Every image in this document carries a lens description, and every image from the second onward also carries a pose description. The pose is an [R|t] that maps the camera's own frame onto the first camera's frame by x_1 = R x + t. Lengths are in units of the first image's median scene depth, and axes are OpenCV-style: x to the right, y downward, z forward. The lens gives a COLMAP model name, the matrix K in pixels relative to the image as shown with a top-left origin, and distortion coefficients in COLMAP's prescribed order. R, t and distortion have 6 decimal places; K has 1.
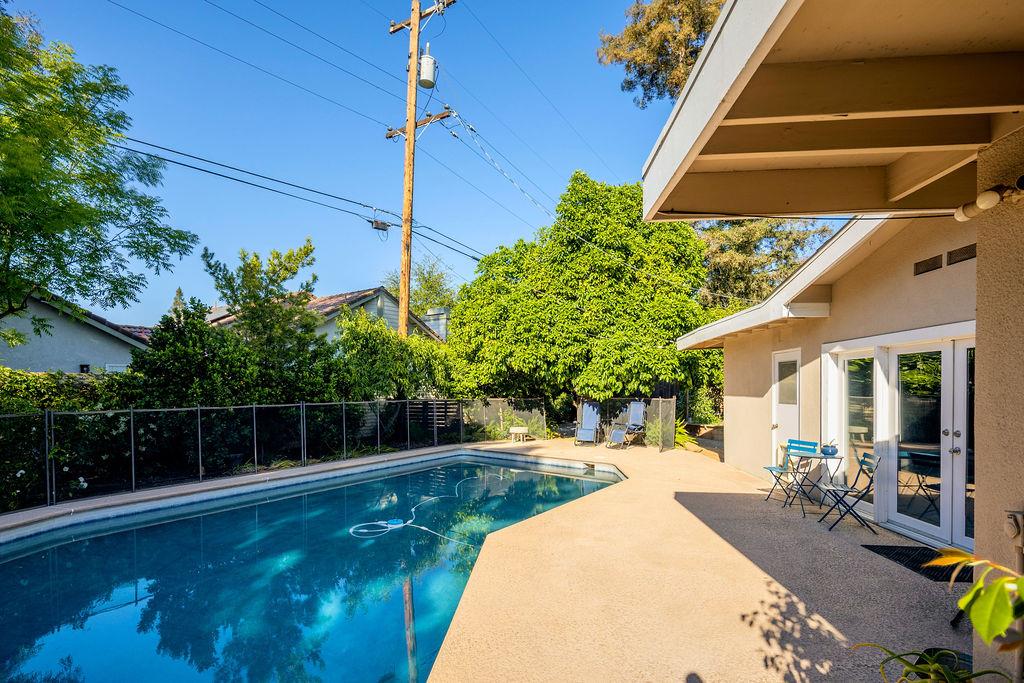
lens RADIAL K [[499.2, 0, 510.5], [0, 499.2, 397.7], [0, 0, 1]] dist [0.004572, -0.002320]
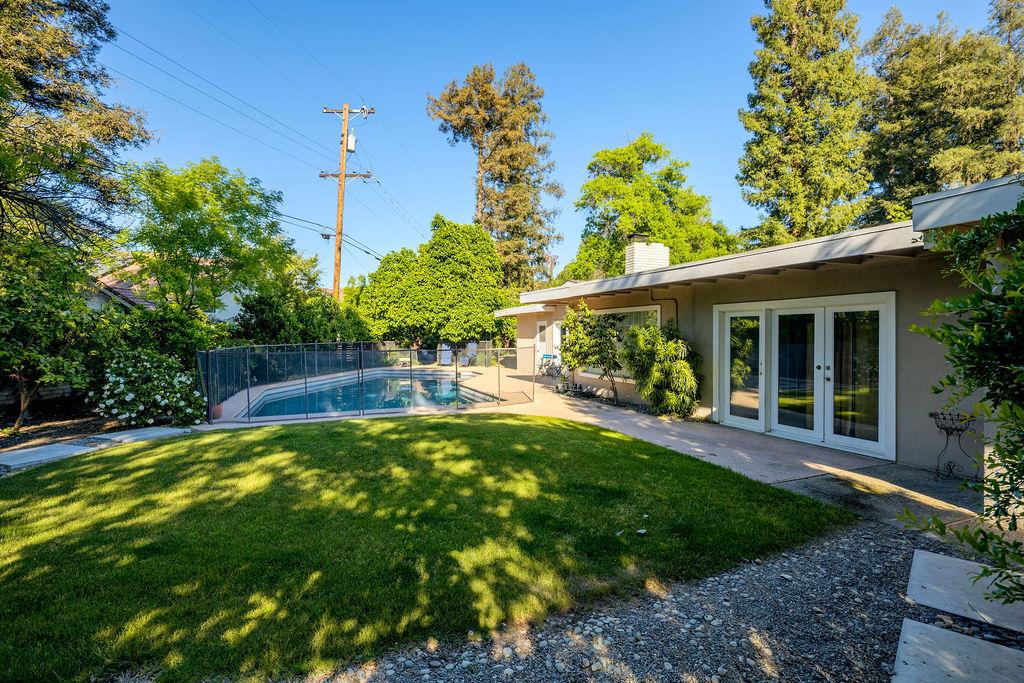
lens RADIAL K [[499.2, 0, 510.1], [0, 499.2, 344.3], [0, 0, 1]] dist [0.004572, -0.002320]
pose [[0.900427, -0.002651, 0.434998, -0.460092], [0.003467, 0.999993, -0.001081, 0.017515], [-0.434992, 0.002481, 0.900431, -0.801348]]
